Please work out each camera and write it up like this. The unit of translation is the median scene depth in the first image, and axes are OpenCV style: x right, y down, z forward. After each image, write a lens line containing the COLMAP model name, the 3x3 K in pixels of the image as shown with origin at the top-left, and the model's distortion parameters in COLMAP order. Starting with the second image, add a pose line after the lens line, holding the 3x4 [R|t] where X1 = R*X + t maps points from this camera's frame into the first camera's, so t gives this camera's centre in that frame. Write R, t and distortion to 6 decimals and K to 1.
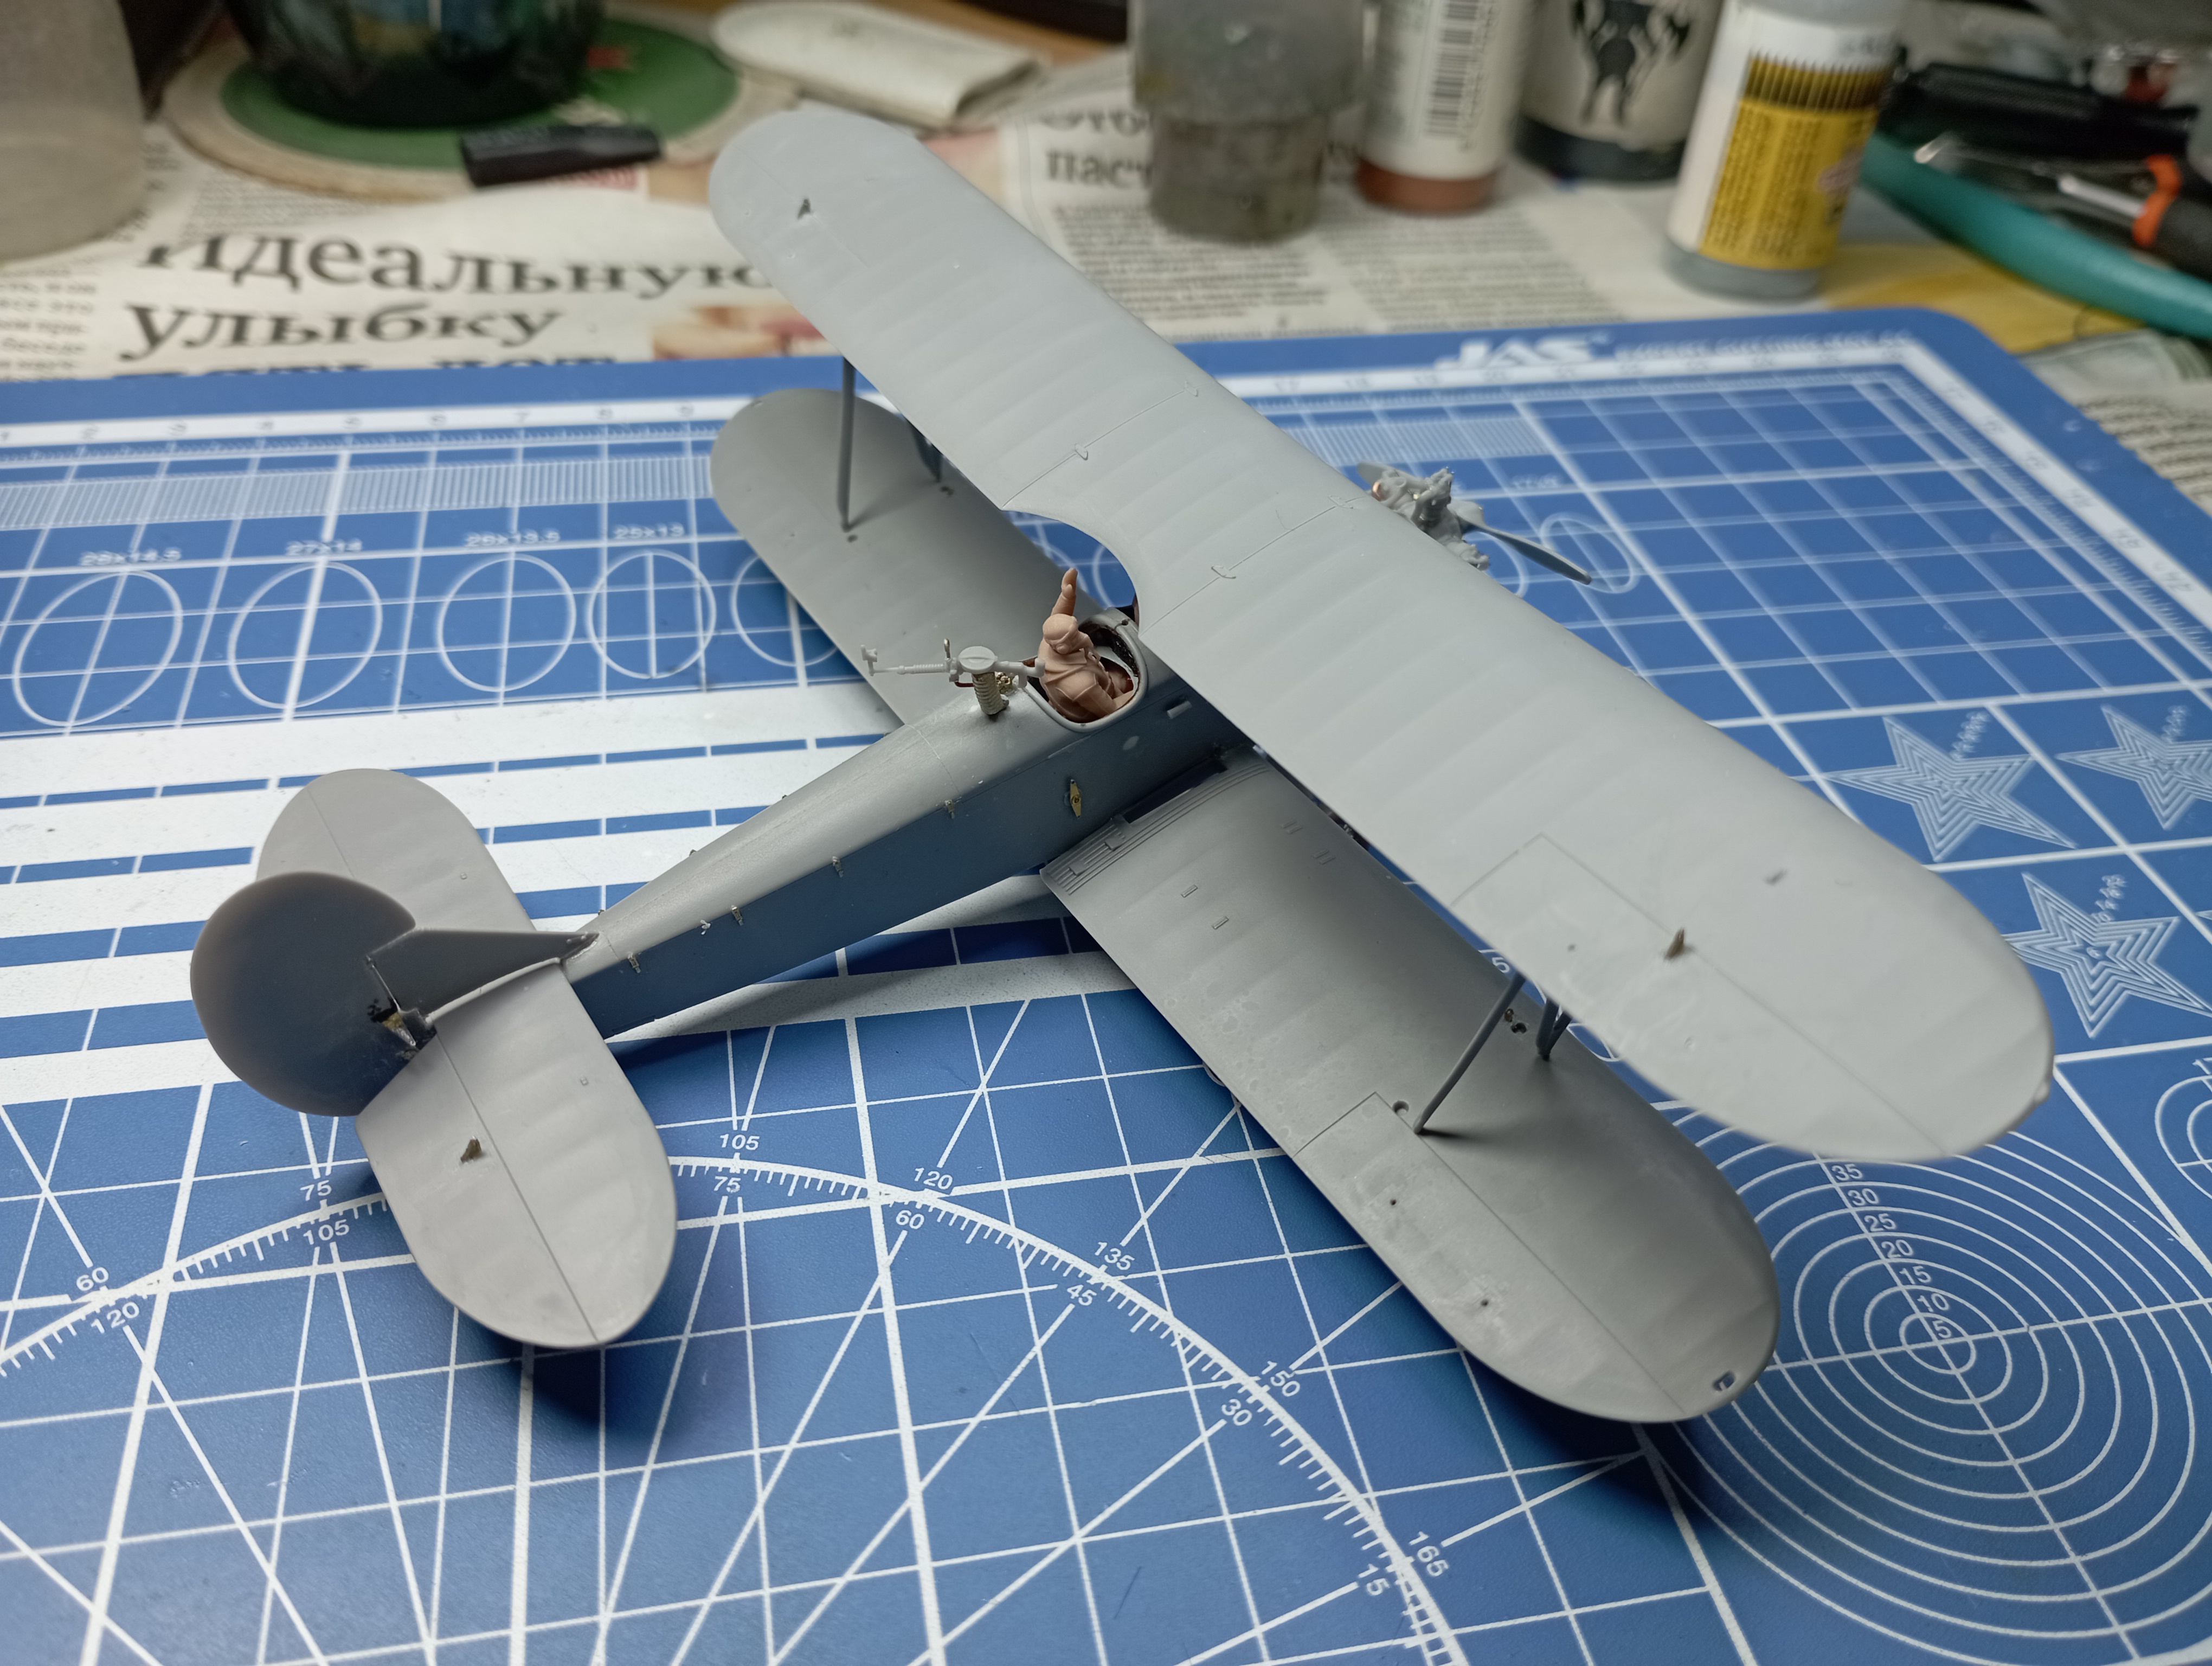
lens RADIAL K [[1904.3, 0, 1074.8], [0, 1904.3, 829.1], [0, 0, 1]] dist [0.107328, -0.203713]
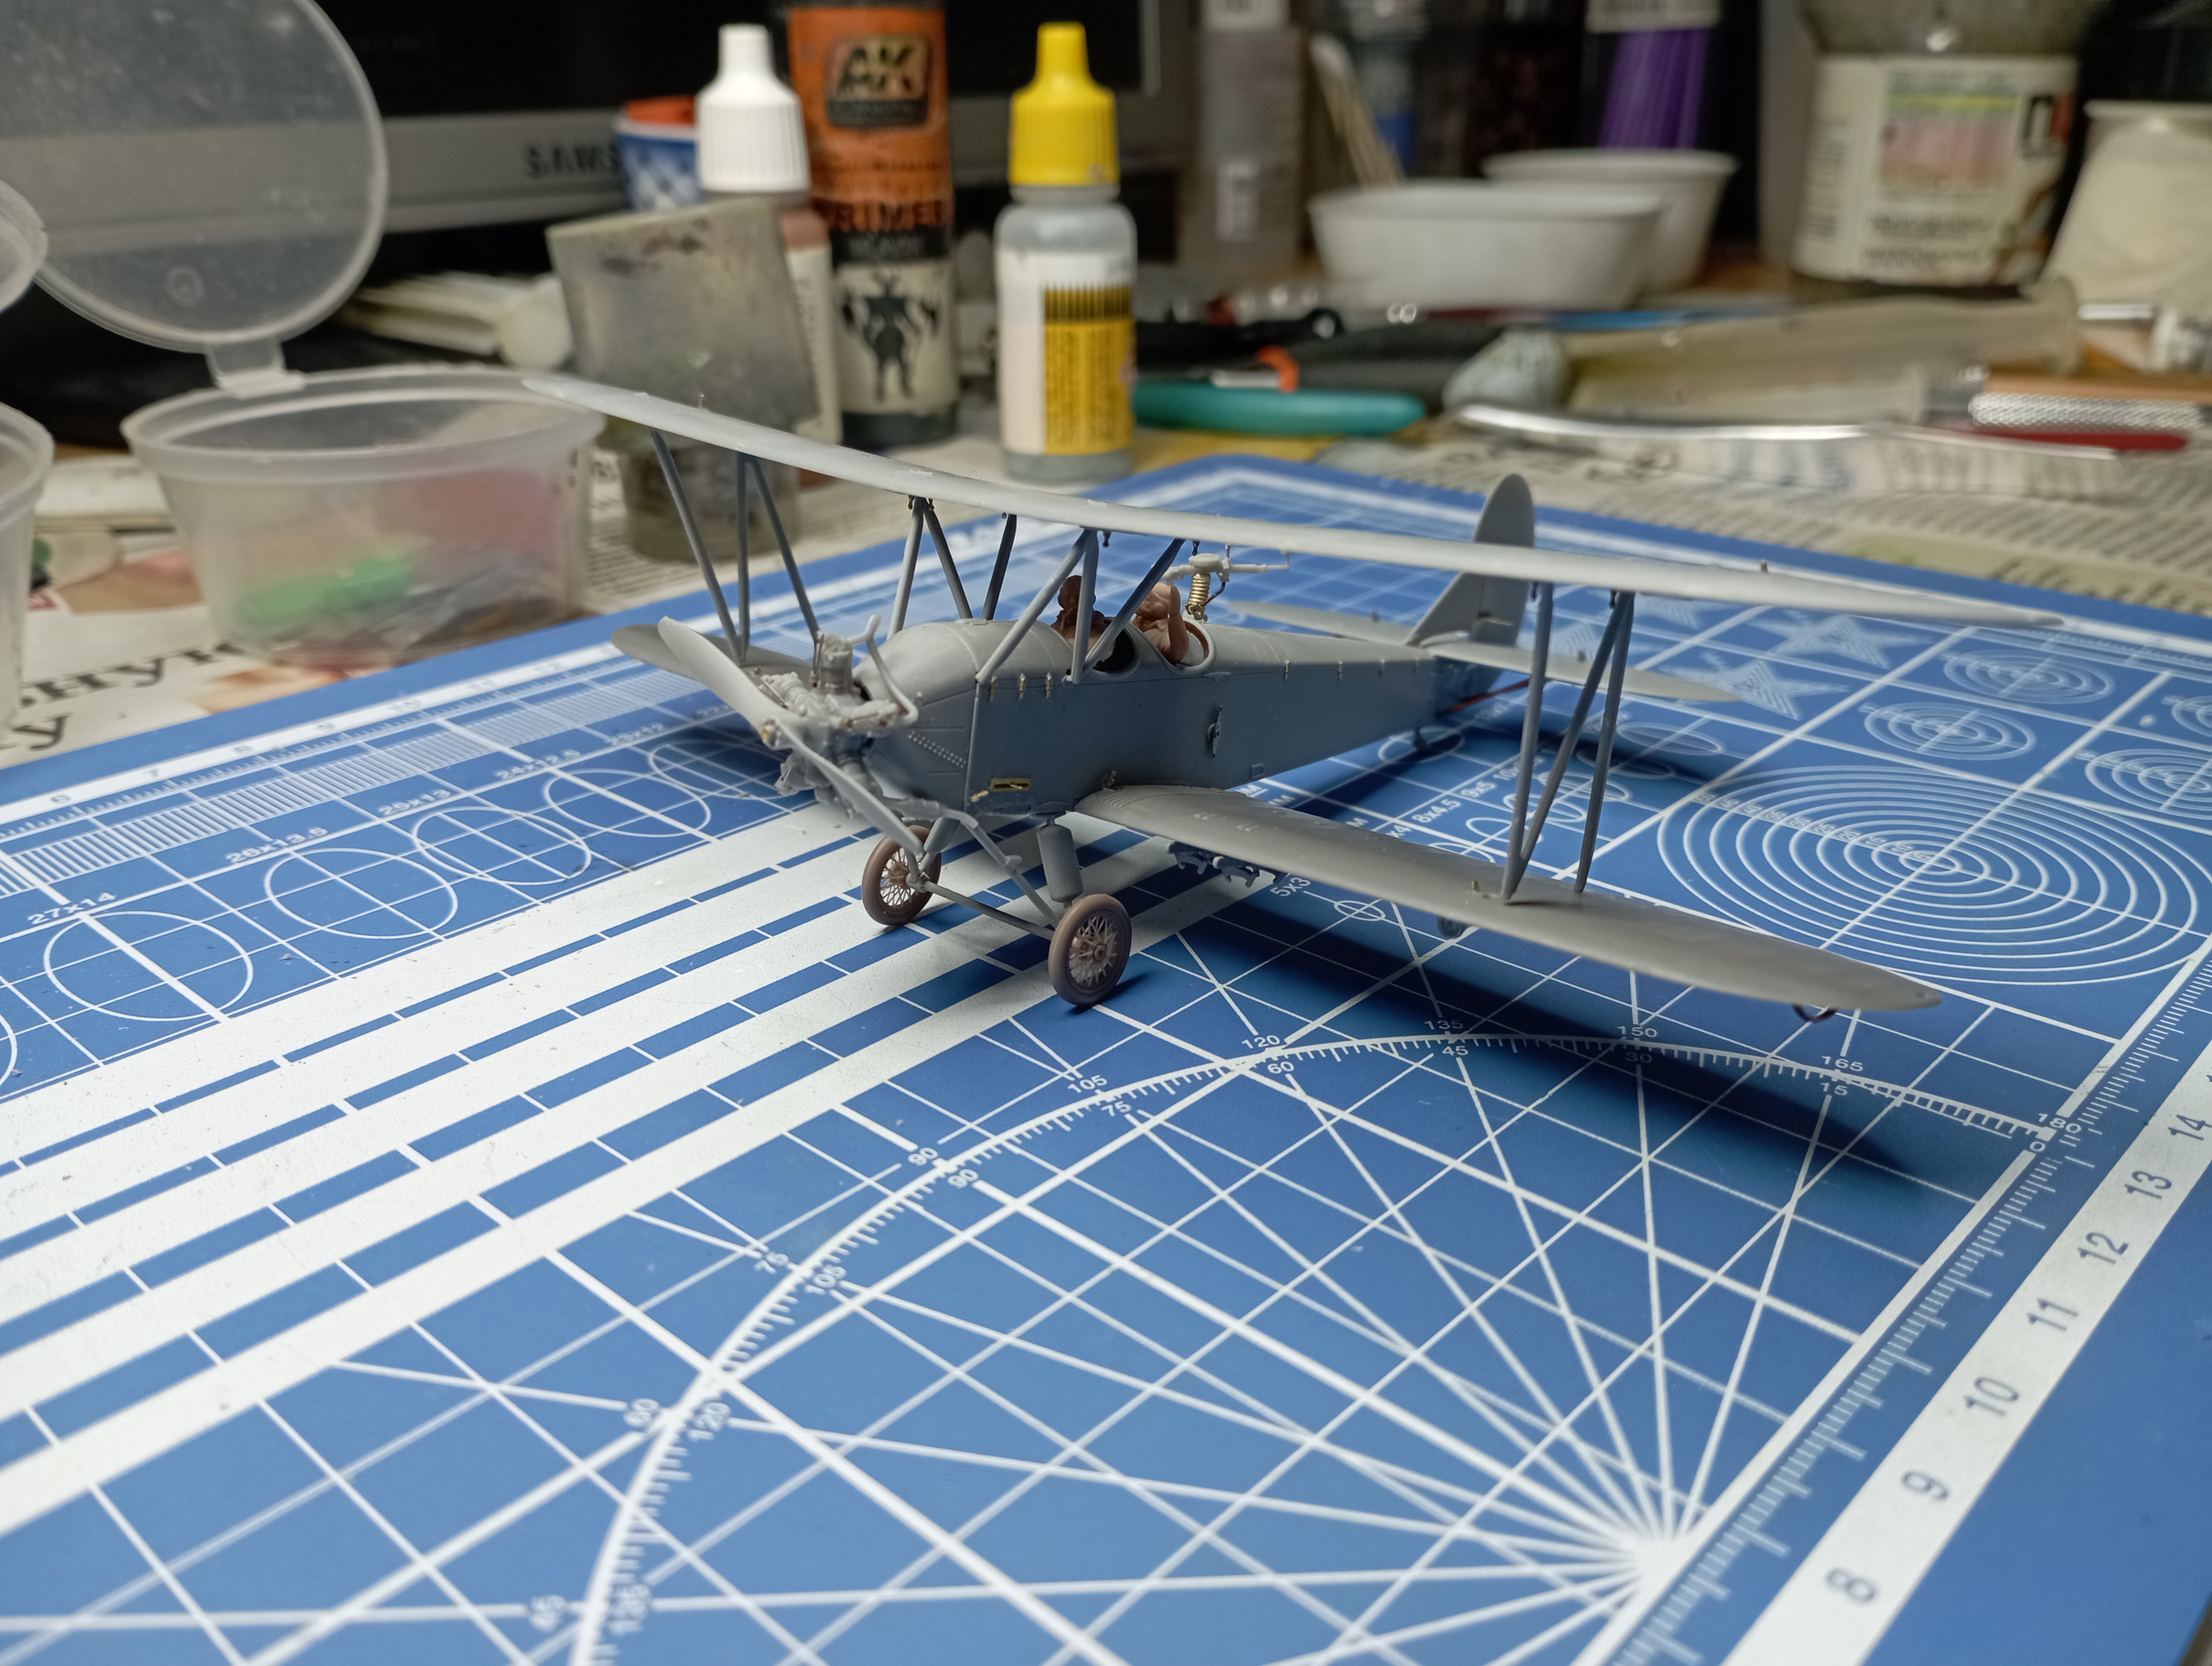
lens RADIAL K [[1904.3, 0, 1074.8], [0, 1904.3, 829.1], [0, 0, 1]] dist [0.107328, -0.203713]
pose [[0.811335, -0.280921, 0.512659, -0.467512], [0.404785, 0.902686, -0.145970, 0.131511], [-0.421764, 0.325947, 0.846093, 0.073068]]
